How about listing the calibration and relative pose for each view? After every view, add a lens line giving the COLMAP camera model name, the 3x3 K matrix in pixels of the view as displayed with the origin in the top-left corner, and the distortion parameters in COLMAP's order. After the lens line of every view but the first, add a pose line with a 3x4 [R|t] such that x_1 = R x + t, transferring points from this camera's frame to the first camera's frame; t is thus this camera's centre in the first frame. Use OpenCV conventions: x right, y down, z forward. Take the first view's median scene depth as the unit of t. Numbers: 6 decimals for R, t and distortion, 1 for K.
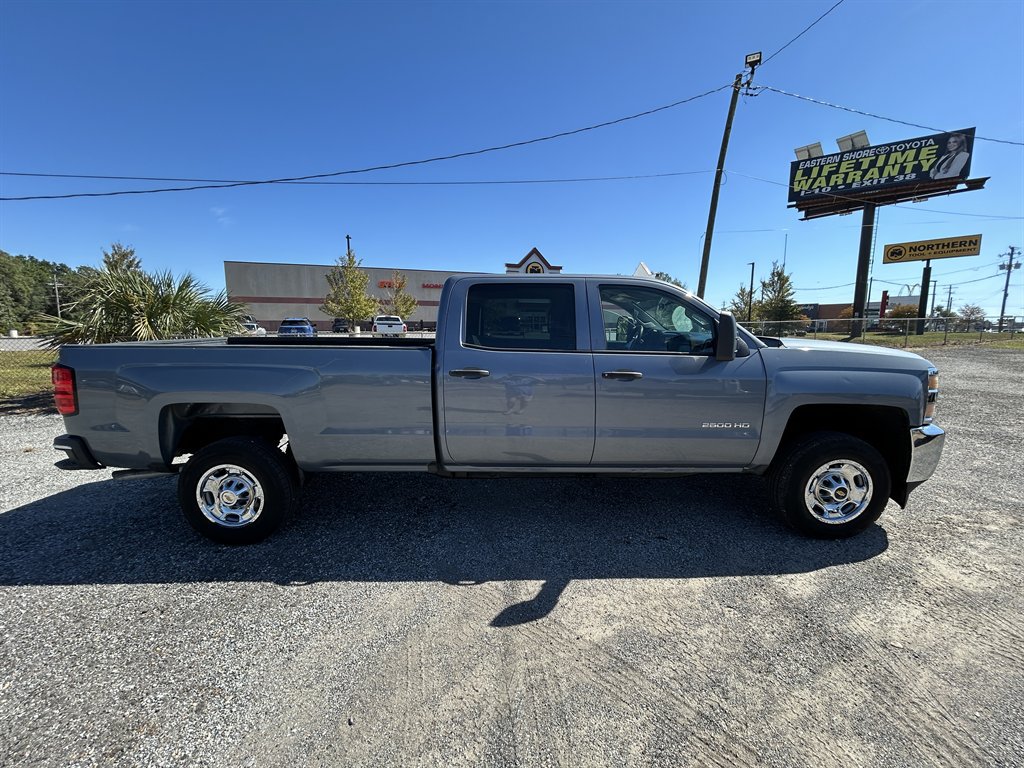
lens RADIAL K [[411.0, 0, 512.2], [0, 411.0, 387.7], [0, 0, 1]] dist [-0.000056, -0.000220]
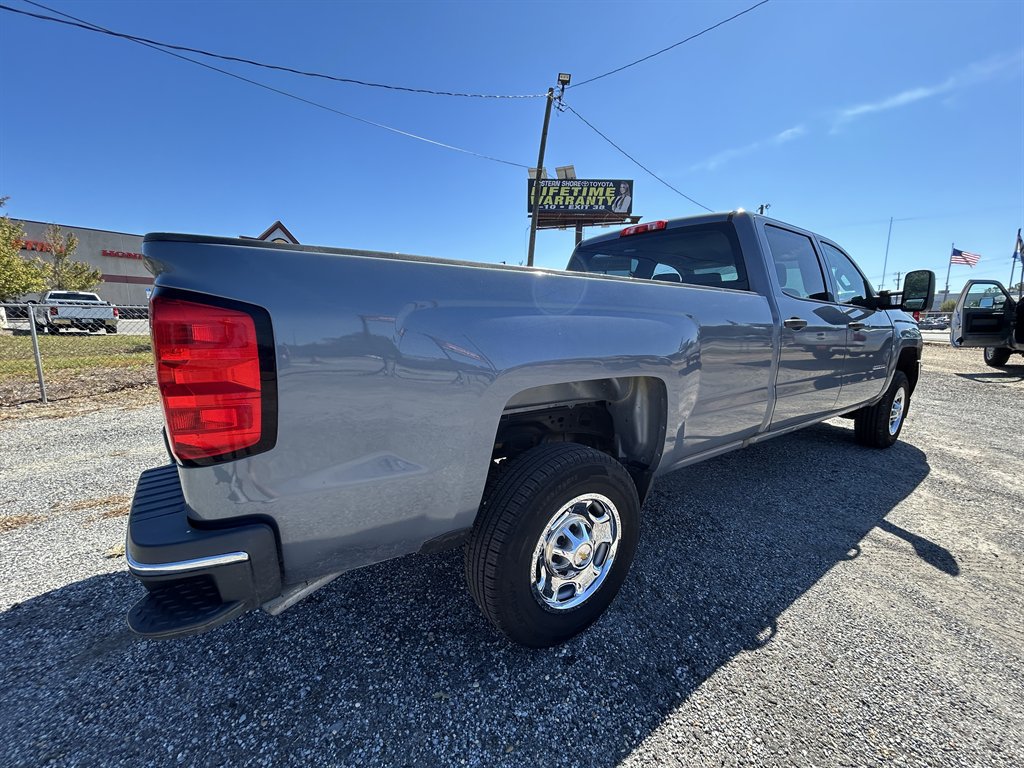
lens RADIAL K [[411.0, 0, 513.0], [0, 411.0, 385.1], [0, 0, 1]] dist [-0.000056, -0.000220]
pose [[0.817492, -0.083339, 0.569878, -0.247138], [0.075796, 0.996437, 0.036990, 0.003872], [-0.570930, 0.012956, 0.820896, 0.140417]]
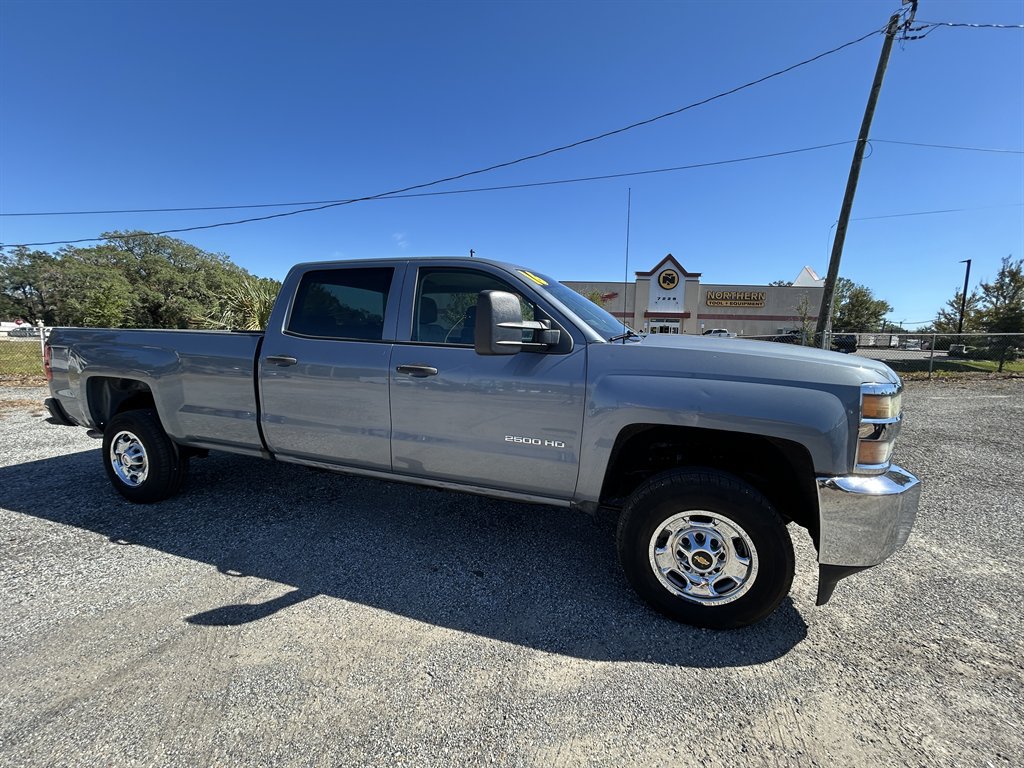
lens RADIAL K [[411.0, 0, 511.7], [0, 411.0, 387.1], [0, 0, 1]] dist [-0.000056, -0.000220]
pose [[0.943043, 0.060081, -0.327202, 0.165294], [-0.069141, 0.997477, -0.016115, 0.001219], [0.325408, 0.037820, 0.944817, 0.057722]]
